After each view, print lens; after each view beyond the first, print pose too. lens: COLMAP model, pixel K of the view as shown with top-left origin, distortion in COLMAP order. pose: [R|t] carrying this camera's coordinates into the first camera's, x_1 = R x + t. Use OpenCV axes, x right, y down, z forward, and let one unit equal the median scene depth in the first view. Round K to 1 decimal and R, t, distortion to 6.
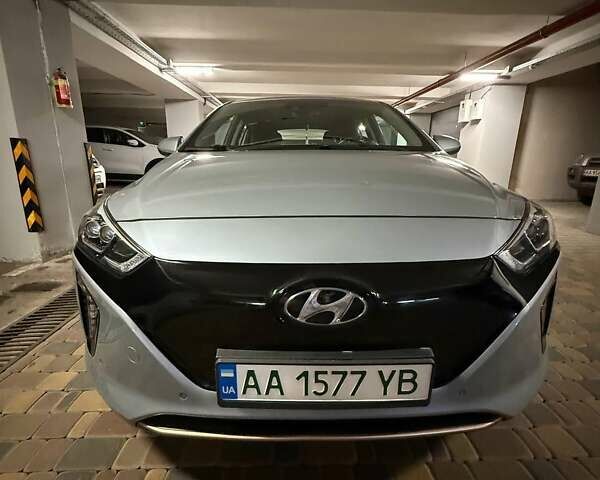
lens RADIAL K [[322.1, 0, 299.7], [0, 322.1, 236.6], [0, 0, 1]] dist [0.000748, 0.001442]
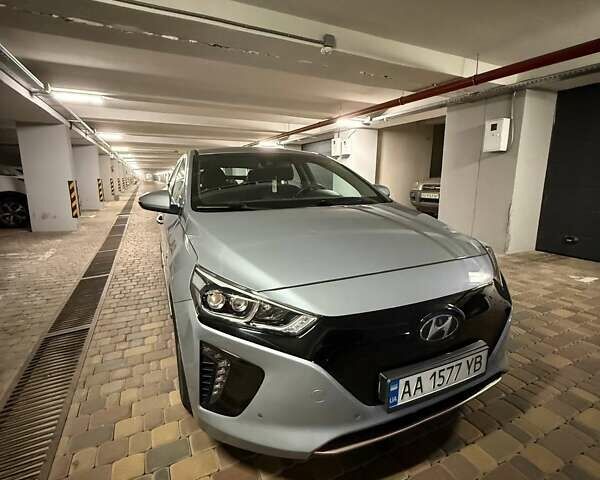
lens RADIAL K [[322.1, 0, 301.5], [0, 322.1, 237.5], [0, 0, 1]] dist [0.000748, 0.001442]
pose [[0.908545, -0.087546, 0.408510, -0.328904], [0.110390, 0.993353, -0.032630, -0.070388], [-0.402938, 0.074741, 0.912170, -0.058029]]
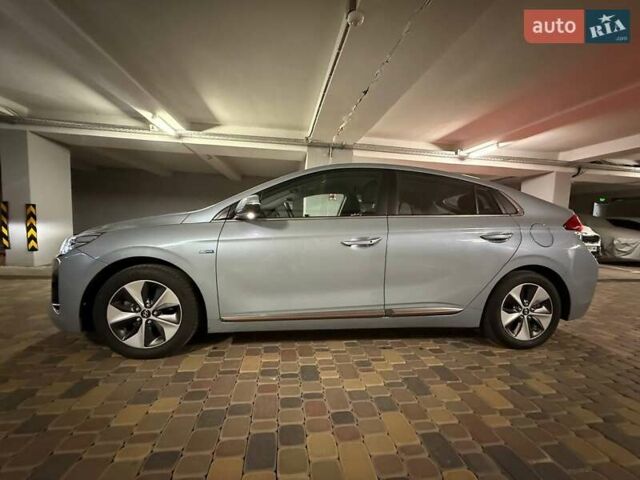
lens RADIAL K [[259.2, 0, 316.2], [0, 259.2, 244.2], [0, 0, 1]] dist [0.001028, 0.000635]
pose [[0.101104, 0.073269, -0.992174, 0.985126], [-0.276880, 0.959956, 0.042675, -0.203737], [0.955571, 0.270399, 0.117343, 0.896743]]
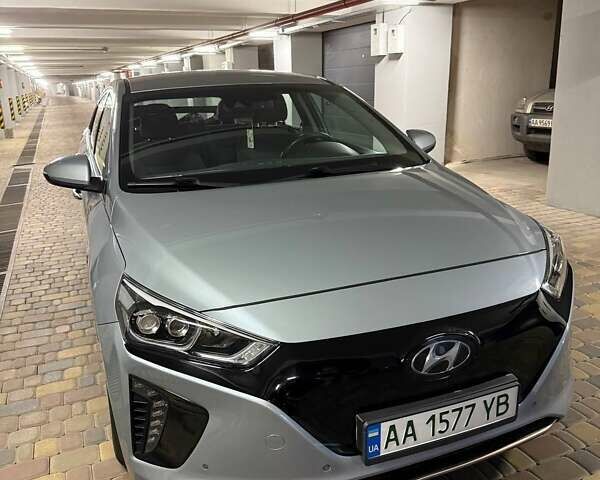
lens RADIAL K [[575.8, 0, 301.2], [0, 575.8, 239.9], [0, 0, 1]] dist [0.013794, 0.000000]
pose [[0.929161, -0.133774, 0.344623, -0.309299], [0.126575, 0.991006, 0.043416, -0.106292], [-0.347331, 0.003280, 0.937737, -0.234042]]
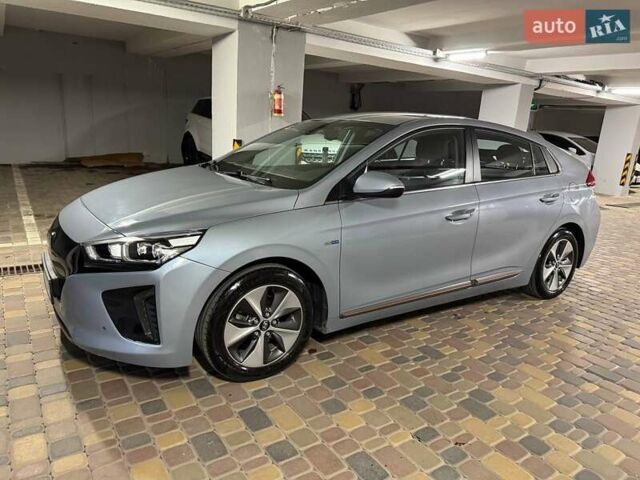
lens RADIAL K [[463.8, 0, 325.0], [0, 463.8, 244.9], [0, 0, 1]] dist [0.036642, -0.023022]
pose [[0.546697, 0.238268, -0.802714, 1.081362], [-0.262433, 0.959115, 0.105960, -0.177160], [0.795142, 0.152731, 0.586875, 0.176438]]
